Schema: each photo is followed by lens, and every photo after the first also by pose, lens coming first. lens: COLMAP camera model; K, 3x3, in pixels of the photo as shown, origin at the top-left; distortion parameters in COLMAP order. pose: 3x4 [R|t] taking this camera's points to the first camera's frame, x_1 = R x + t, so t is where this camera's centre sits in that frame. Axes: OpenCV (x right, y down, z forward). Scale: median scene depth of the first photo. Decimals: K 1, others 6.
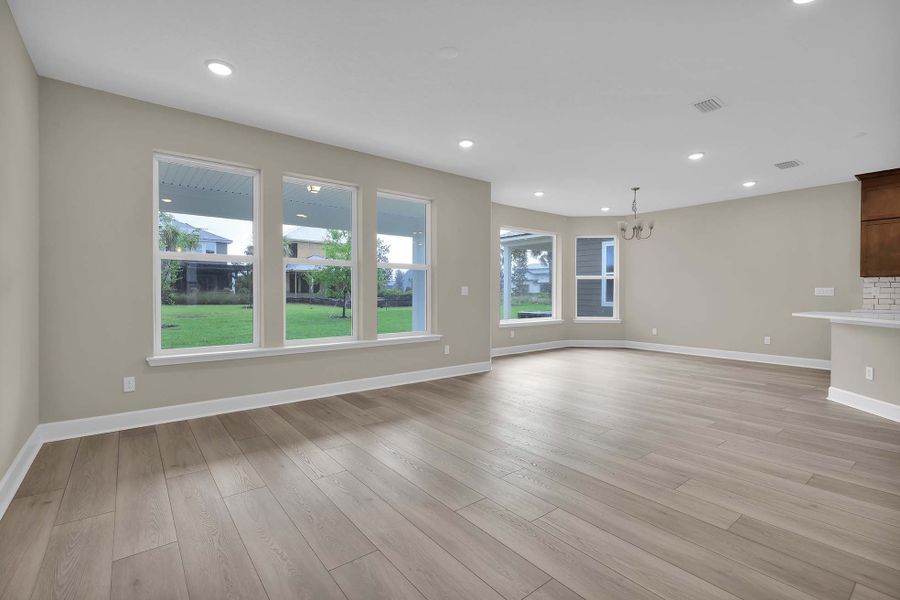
lens RADIAL K [[410.8, 0, 444.0], [0, 410.8, 297.5], [0, 0, 1]] dist [-0.012088, 0.000554]
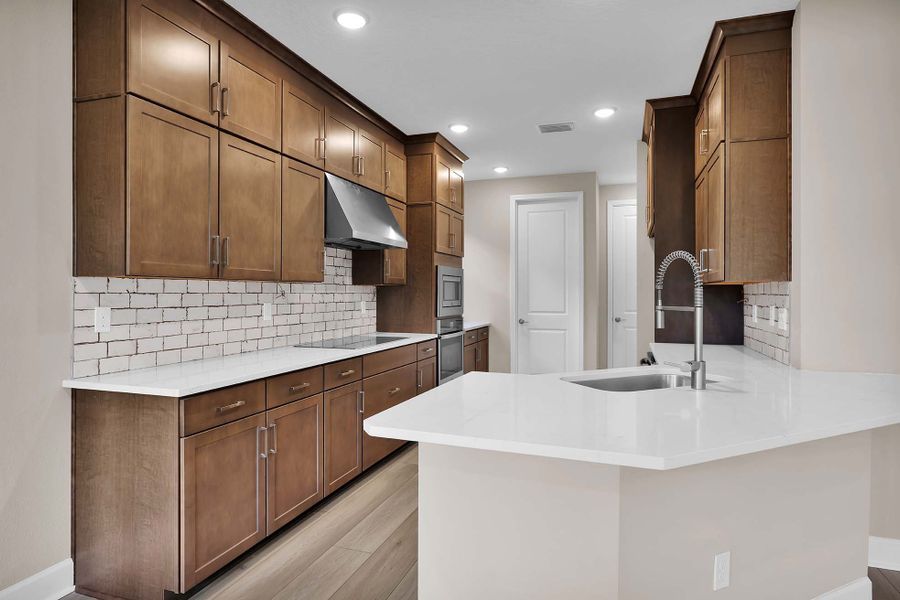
lens RADIAL K [[505.5, 0, 452.4], [0, 505.5, 293.2], [0, 0, 1]] dist [0.004154, 0.001145]
pose [[-0.544812, -0.003013, 0.838553, 0.586025], [0.002707, 0.999982, 0.005351, -0.040900], [-0.838554, 0.005185, -0.544794, 1.026703]]
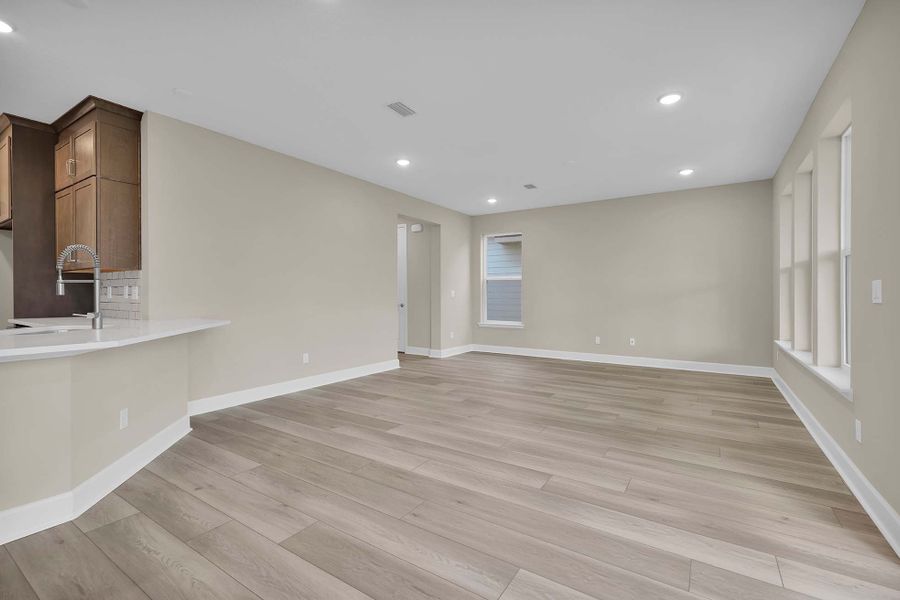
lens RADIAL K [[393.9, 0, 444.9], [0, 393.9, 295.4], [0, 0, 1]] dist [-0.000495, -0.000955]
pose [[-0.949266, 0.001355, -0.314471, 0.546063], [-0.003171, 0.999899, 0.013880, -0.016573], [0.314458, 0.014173, -0.949166, 1.267802]]
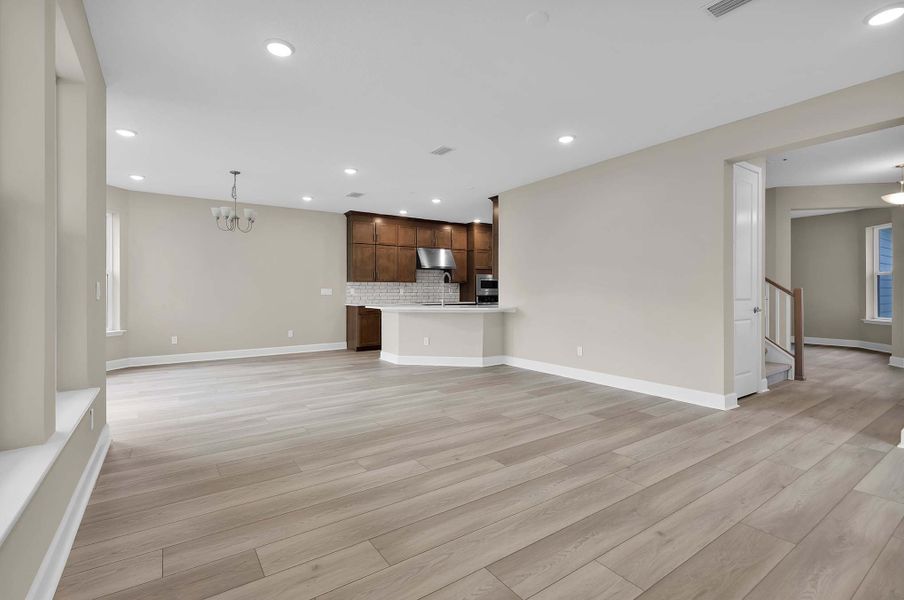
lens RADIAL K [[412.6, 0, 457.6], [0, 412.6, 294.3], [0, 0, 1]] dist [-0.012088, 0.000554]
pose [[0.039110, -0.004968, 0.999223, -0.442322], [0.013346, 0.999901, 0.004449, -0.007854], [-0.999146, 0.013161, 0.039172, 0.581376]]
